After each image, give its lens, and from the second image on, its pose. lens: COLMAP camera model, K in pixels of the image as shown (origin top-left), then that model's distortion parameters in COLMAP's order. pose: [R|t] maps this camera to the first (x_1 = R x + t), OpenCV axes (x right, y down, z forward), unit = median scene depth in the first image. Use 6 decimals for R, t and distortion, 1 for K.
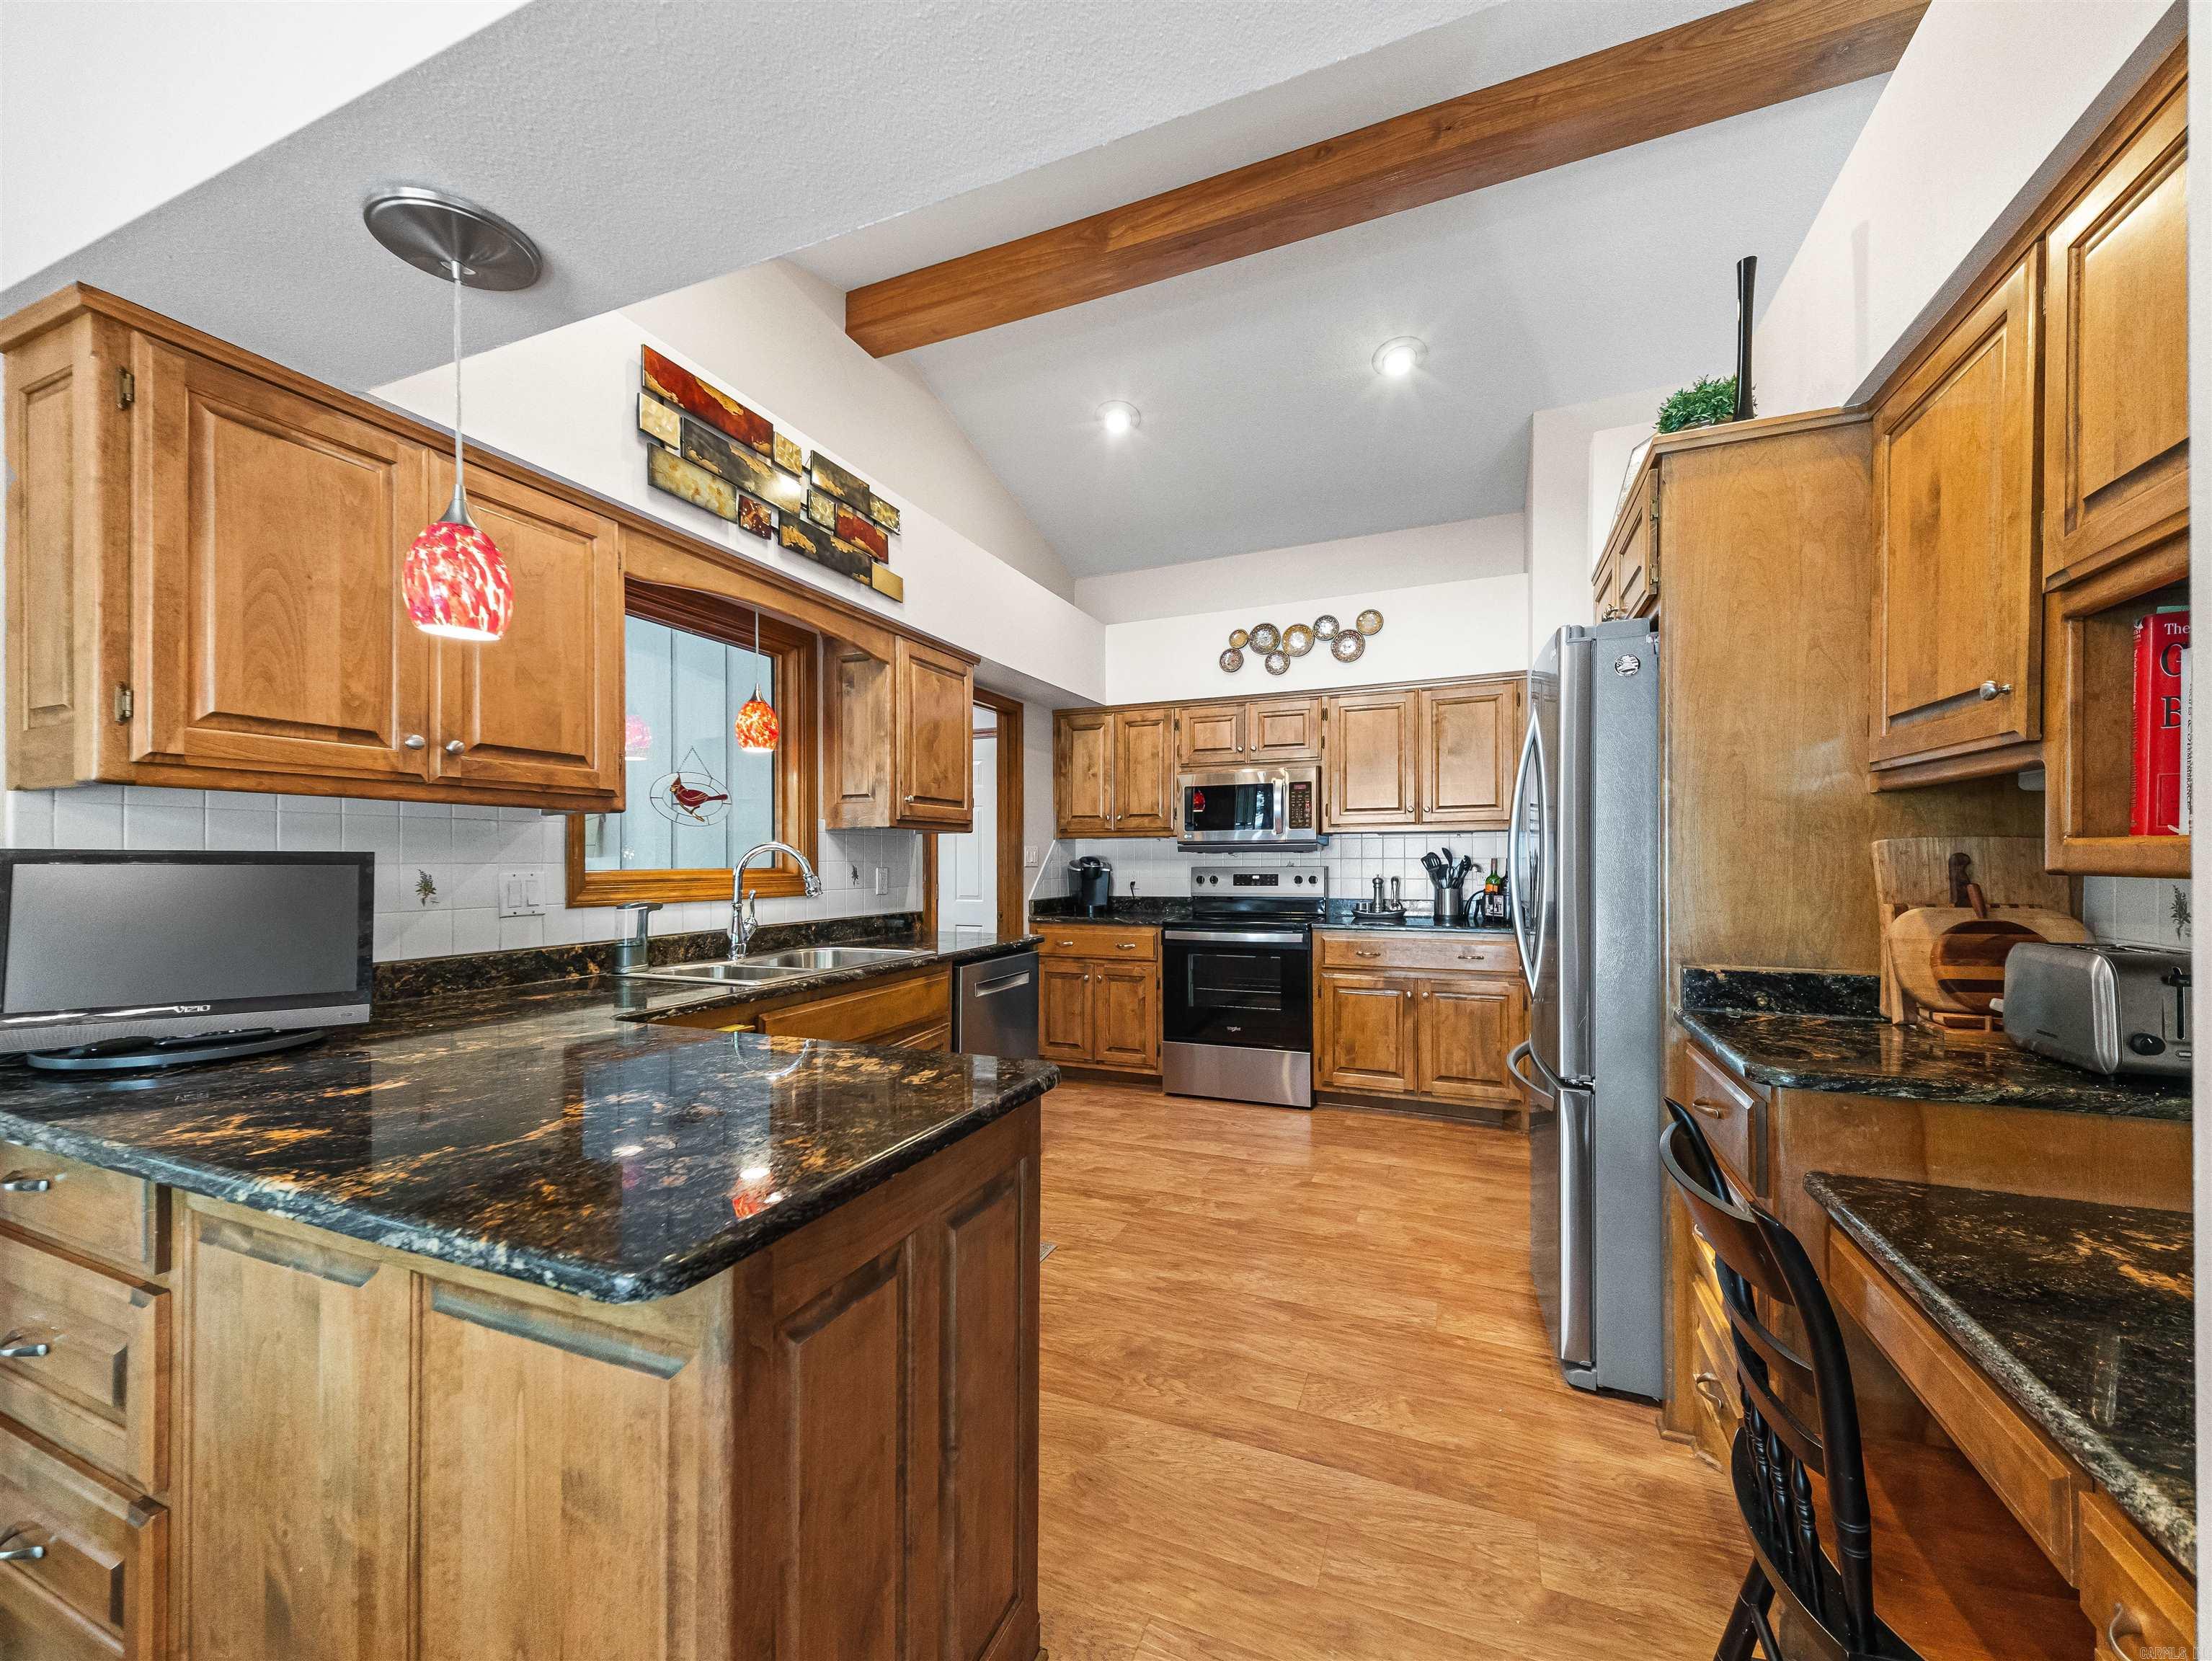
lens RADIAL K [[857.7, 0, 1067.0], [0, 857.7, 860.7], [0, 0, 1]] dist [0.024776, -0.007930]
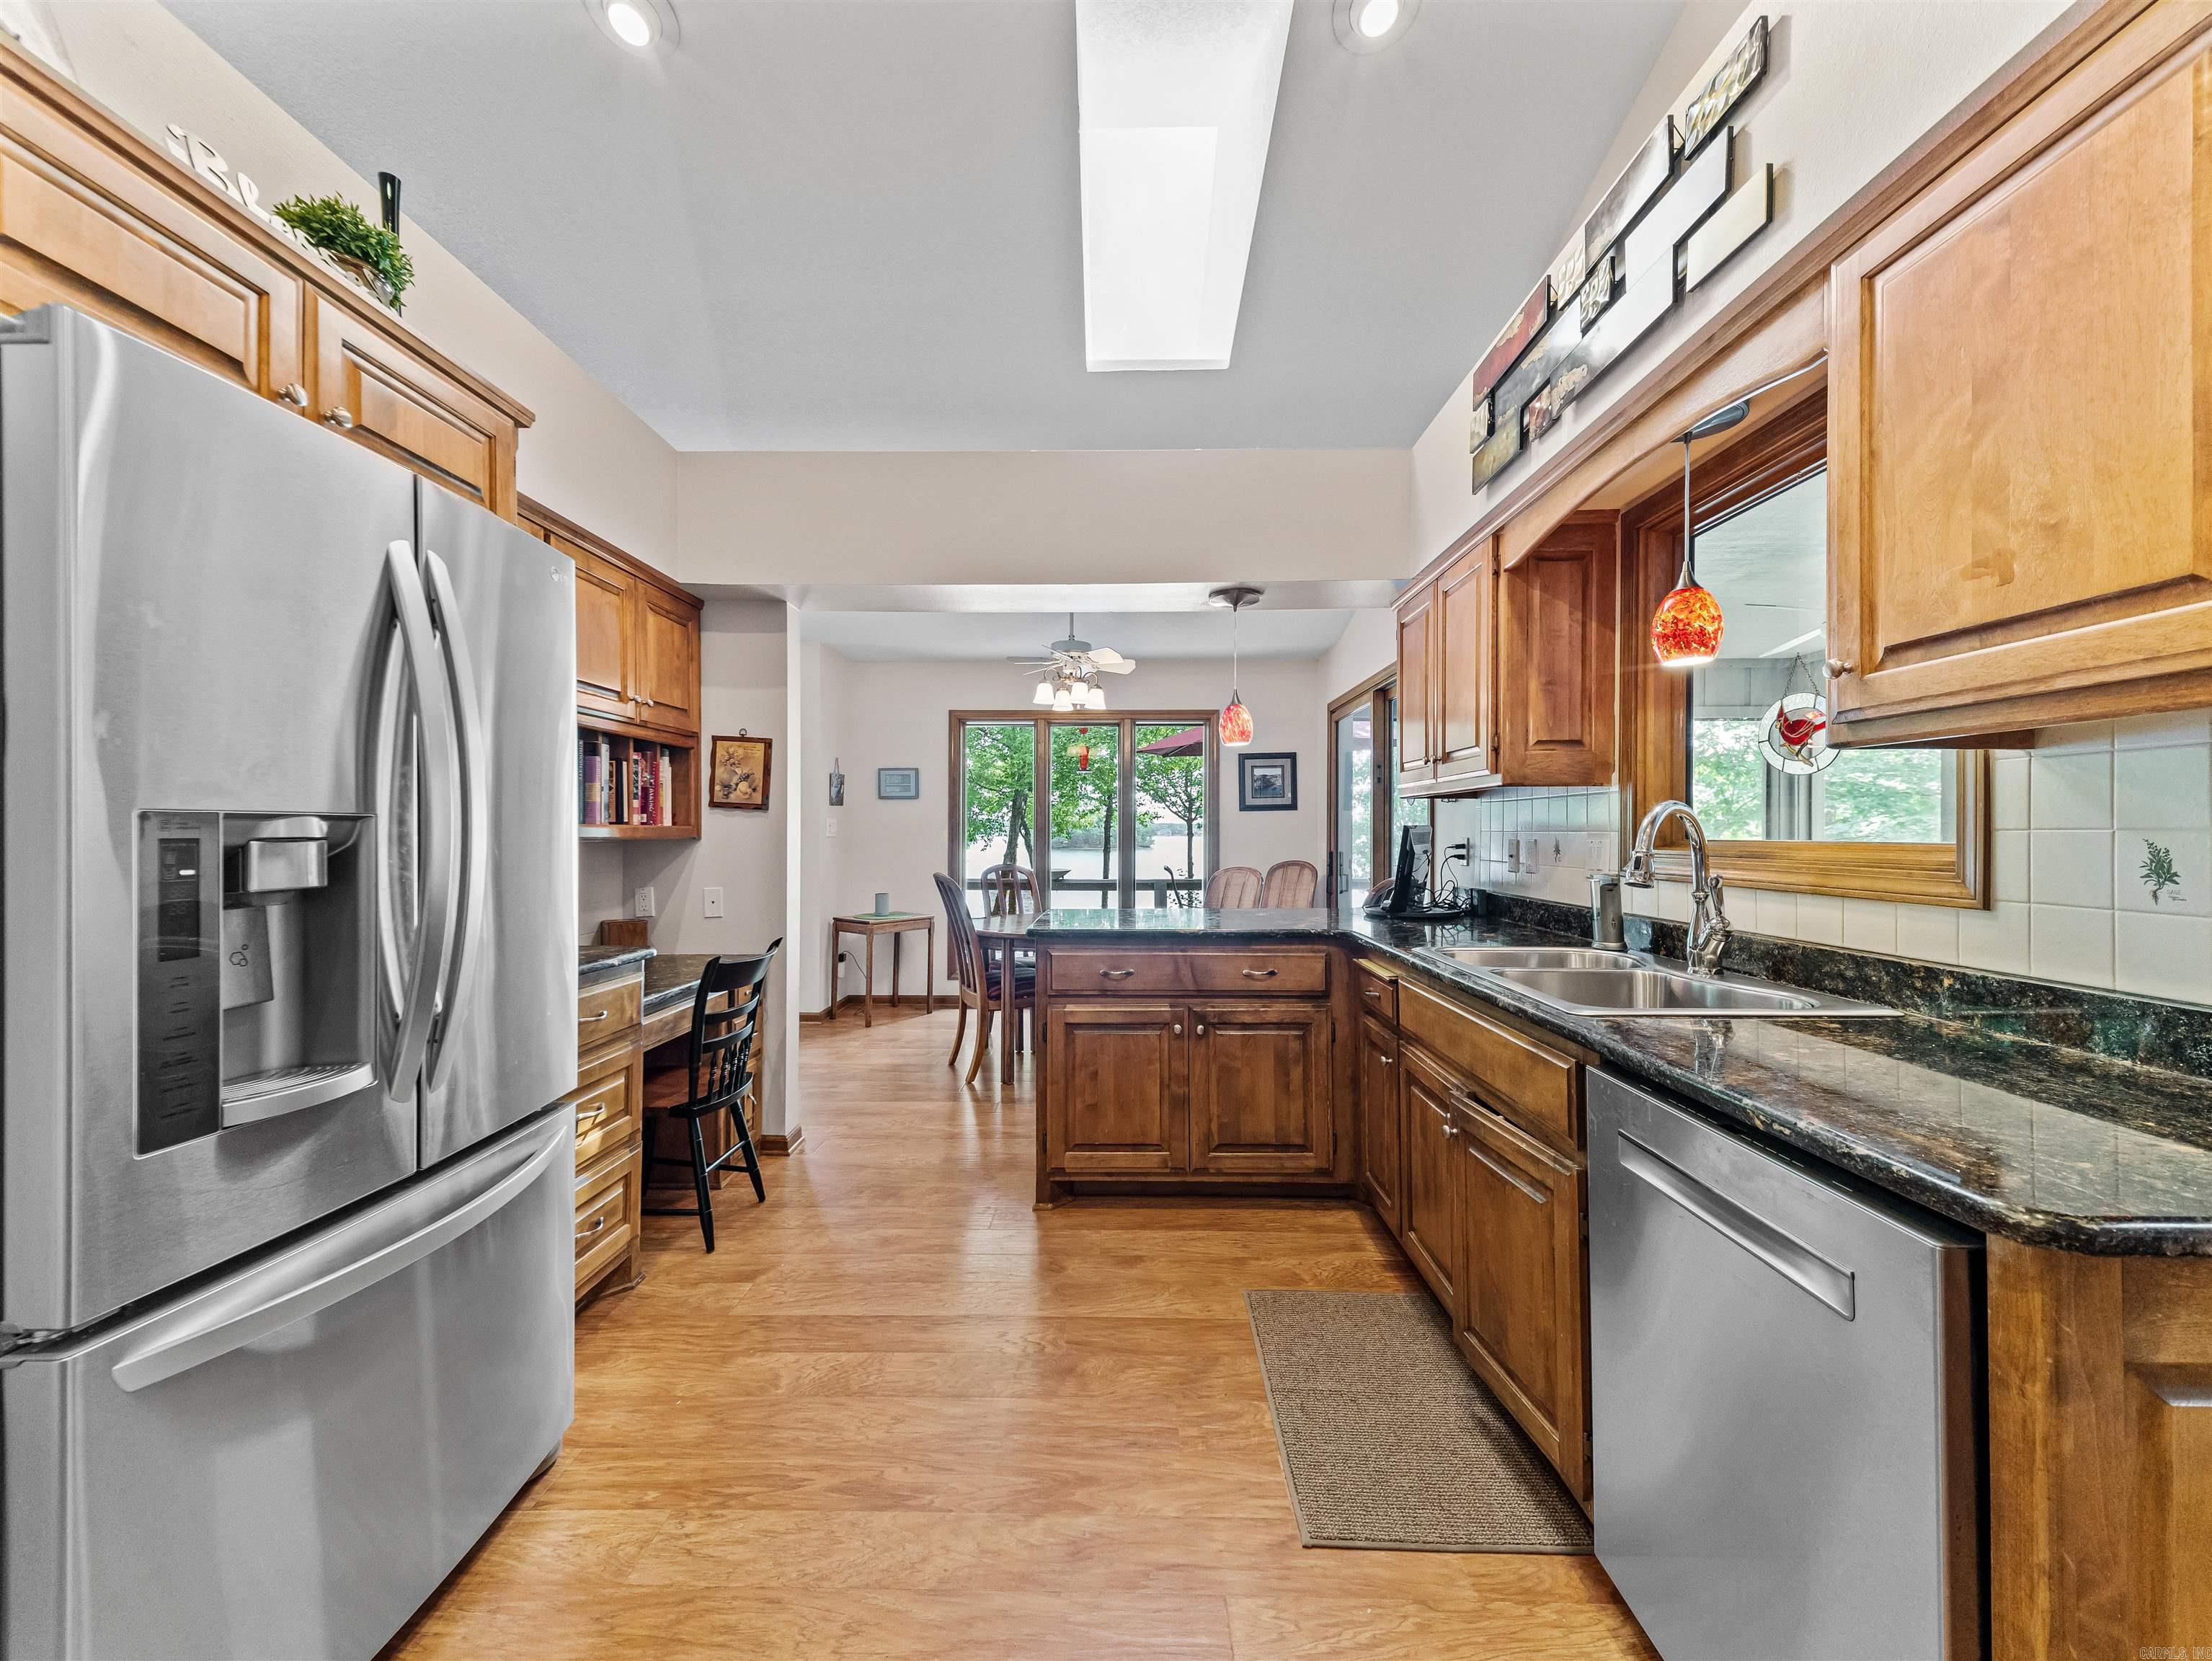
lens RADIAL K [[857.7, 0, 1111.2], [0, 857.7, 822.6], [0, 0, 1]] dist [0.024776, -0.007930]
pose [[-0.911382, -0.006166, -0.411516, 0.366880], [-0.002734, 0.999956, -0.008927, 0.002941], [0.411553, -0.007011, -0.911359, 1.643493]]
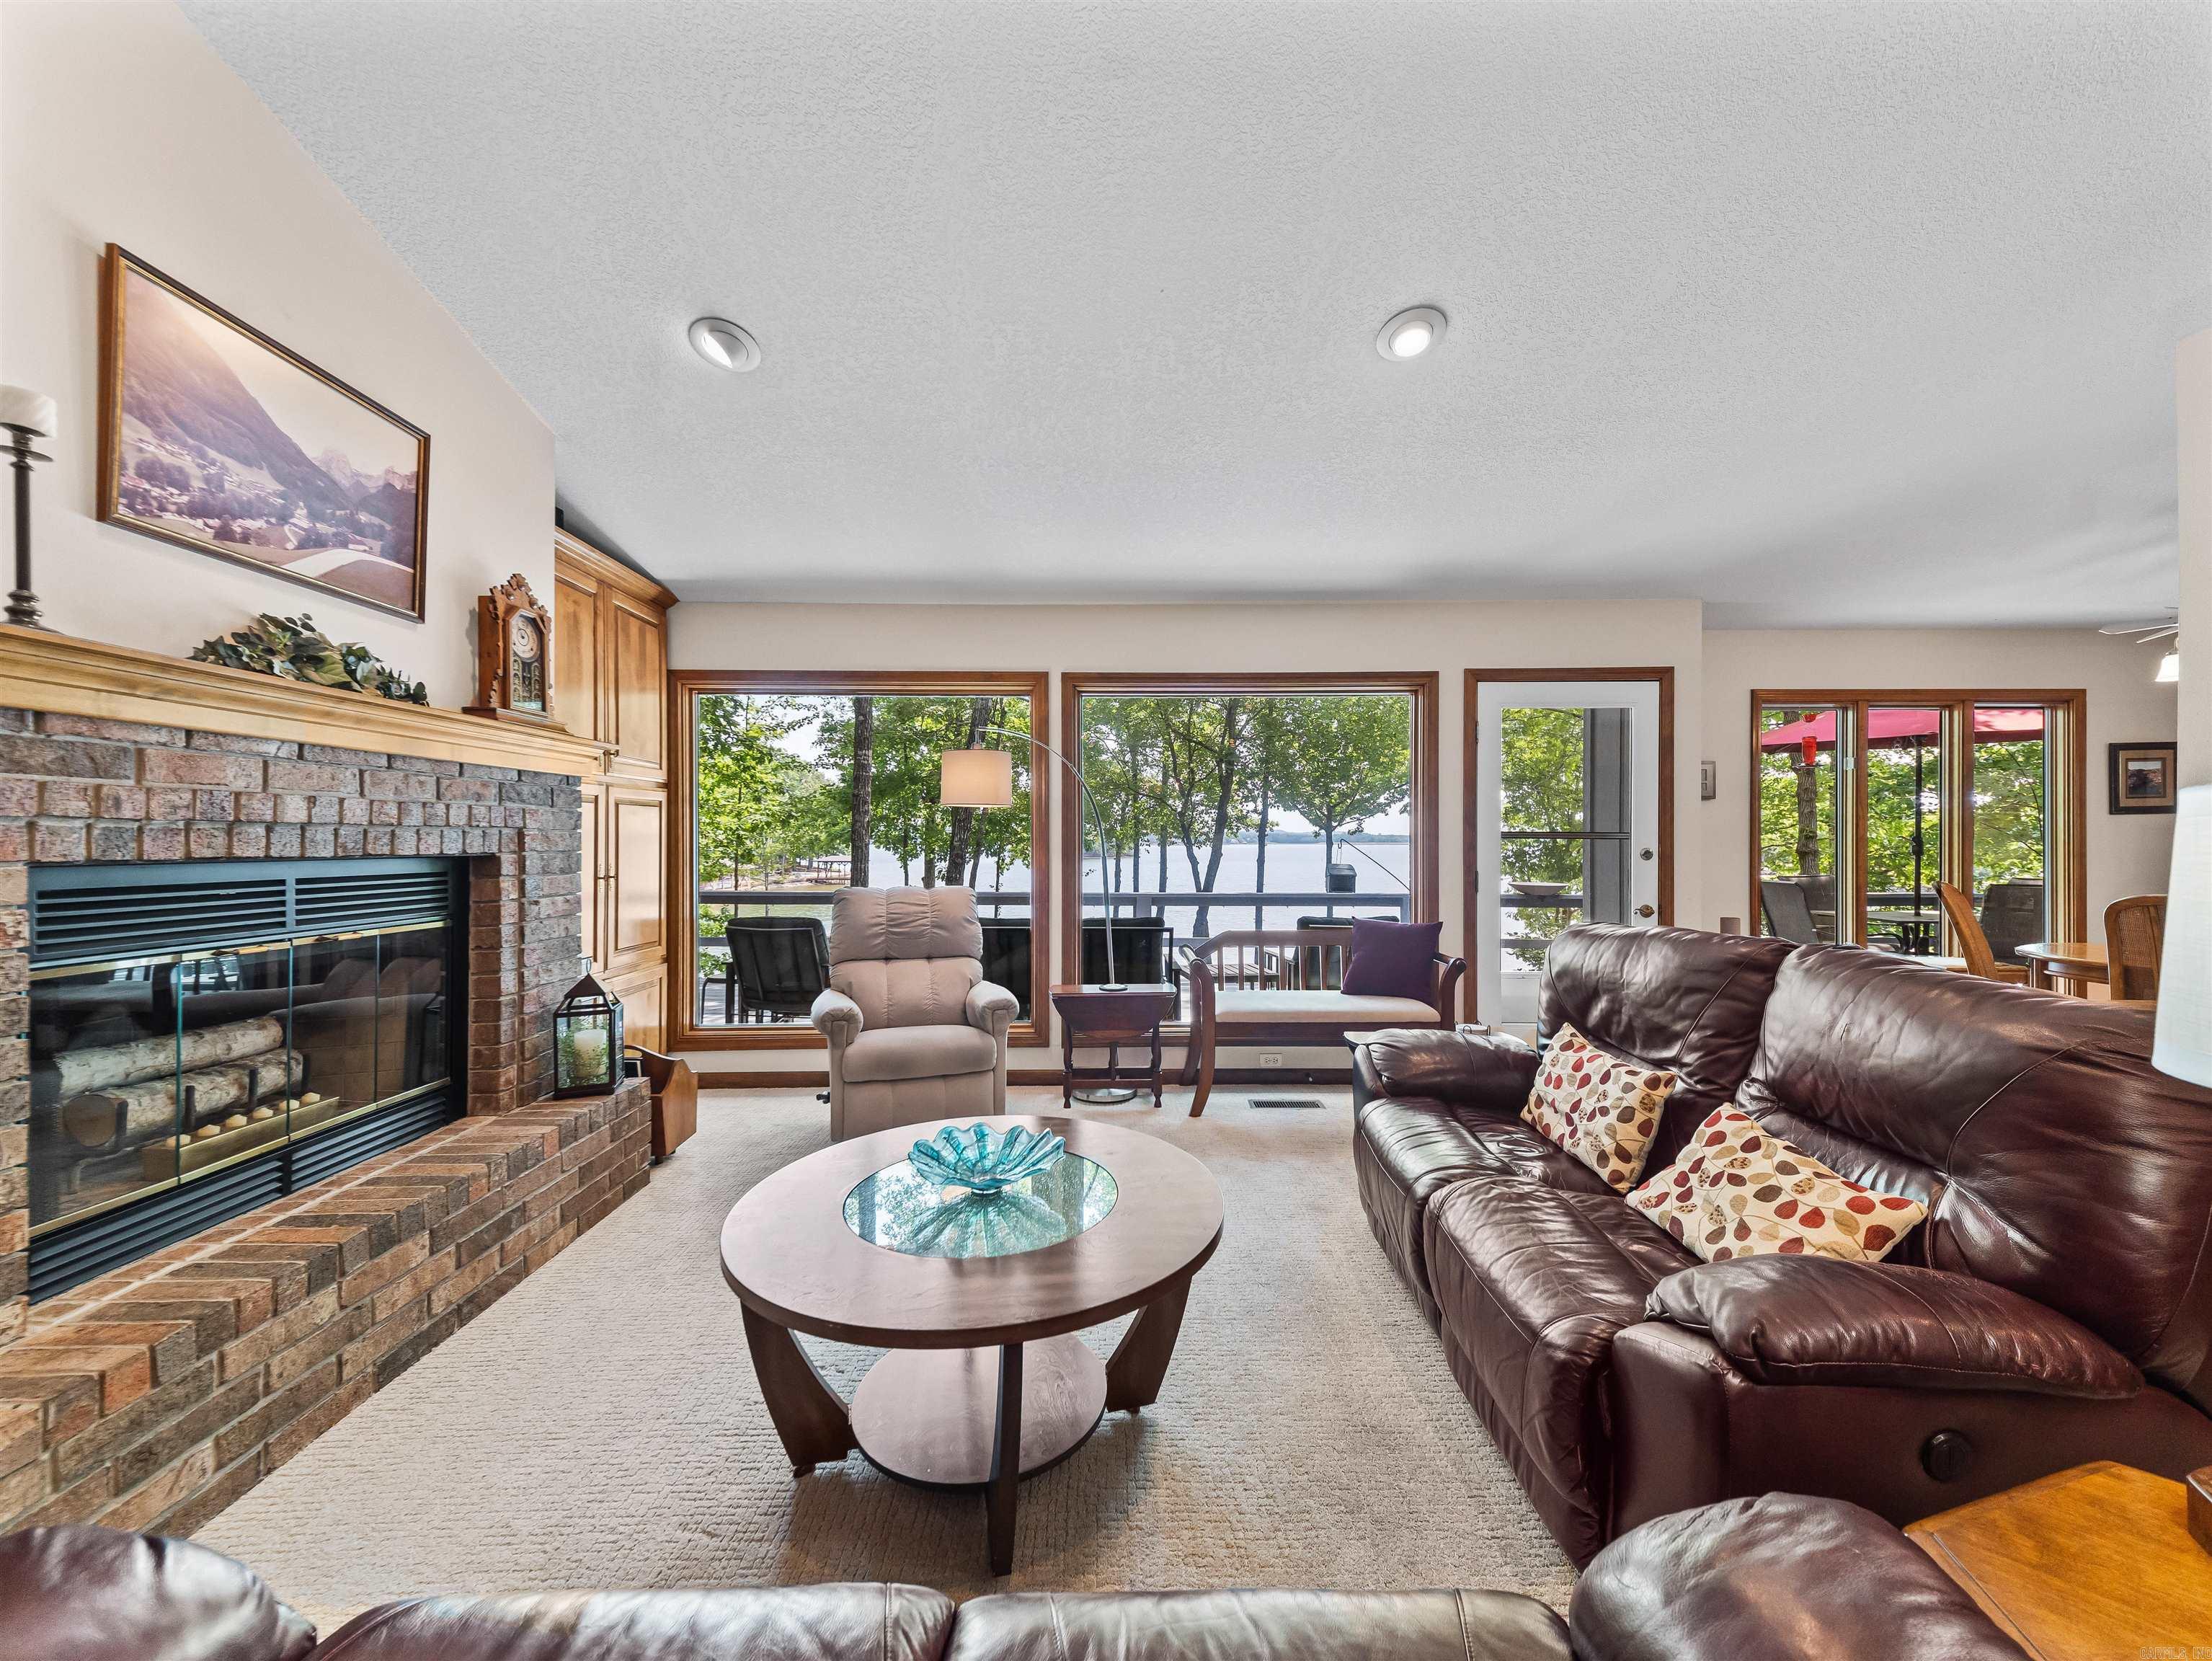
lens RADIAL K [[857.7, 0, 1115.6], [0, 857.7, 841.4], [0, 0, 1]] dist [0.024776, -0.007930]
pose [[-0.904696, 0.000015, -0.426057, 1.956129], [-0.000036, 1.000000, 0.000113, 0.006662], [0.426057, 0.000118, -0.904696, 0.384134]]
